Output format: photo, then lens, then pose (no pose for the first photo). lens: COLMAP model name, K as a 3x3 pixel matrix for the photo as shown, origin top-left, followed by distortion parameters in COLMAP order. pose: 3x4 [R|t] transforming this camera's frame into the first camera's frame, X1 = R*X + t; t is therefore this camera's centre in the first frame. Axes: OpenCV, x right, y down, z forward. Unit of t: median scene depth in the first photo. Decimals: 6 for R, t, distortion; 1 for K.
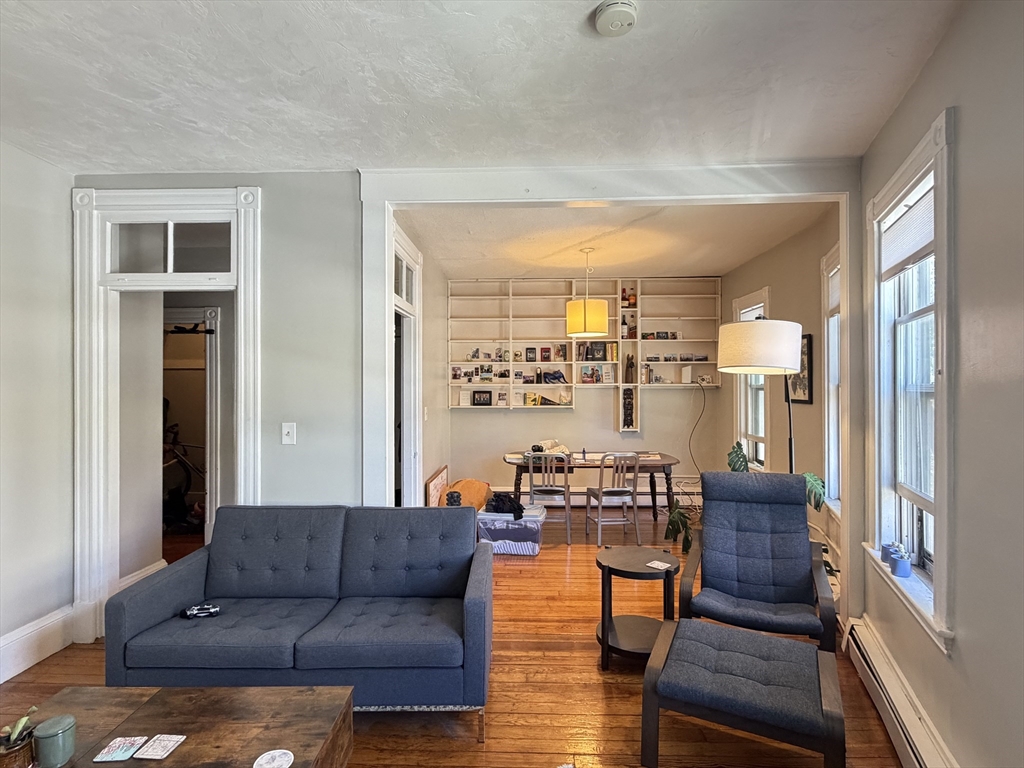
lens RADIAL K [[523.2, 0, 507.2], [0, 523.2, 381.0], [0, 0, 1]] dist [0.002878, -0.002709]
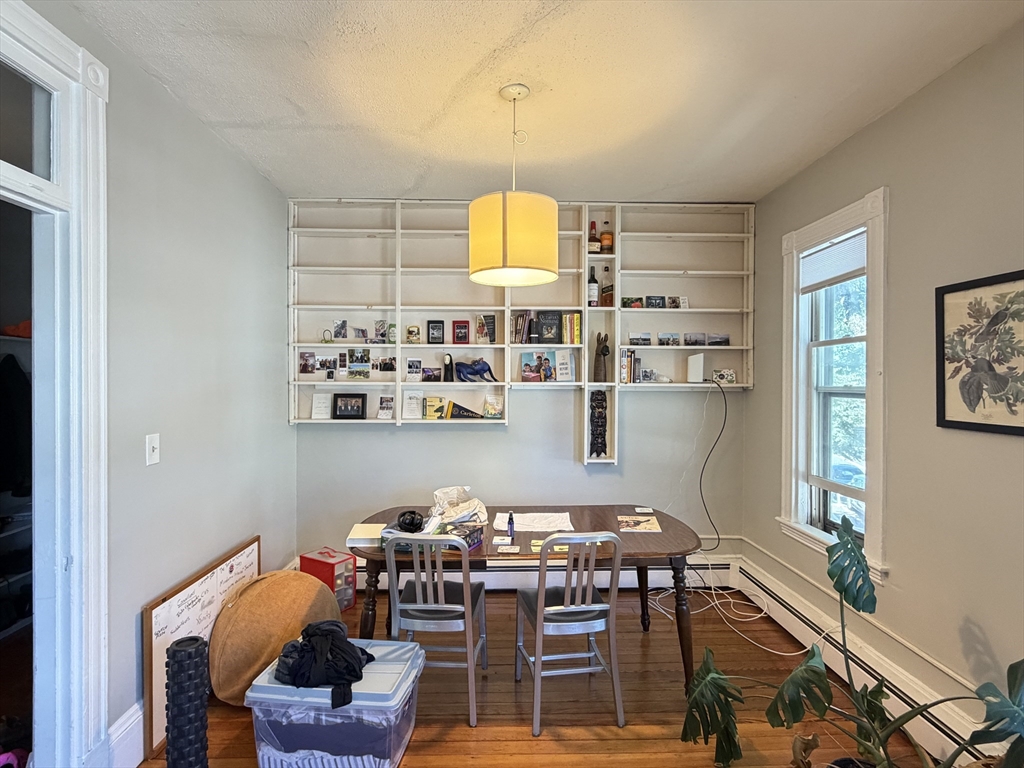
lens RADIAL K [[523.2, 0, 508.8], [0, 523.2, 383.7], [0, 0, 1]] dist [0.002878, -0.002709]
pose [[0.998117, 0.004818, 0.061157, 0.093938], [-0.005714, 0.999879, 0.014484, -0.001487], [-0.061080, -0.014806, 0.998023, 0.417758]]
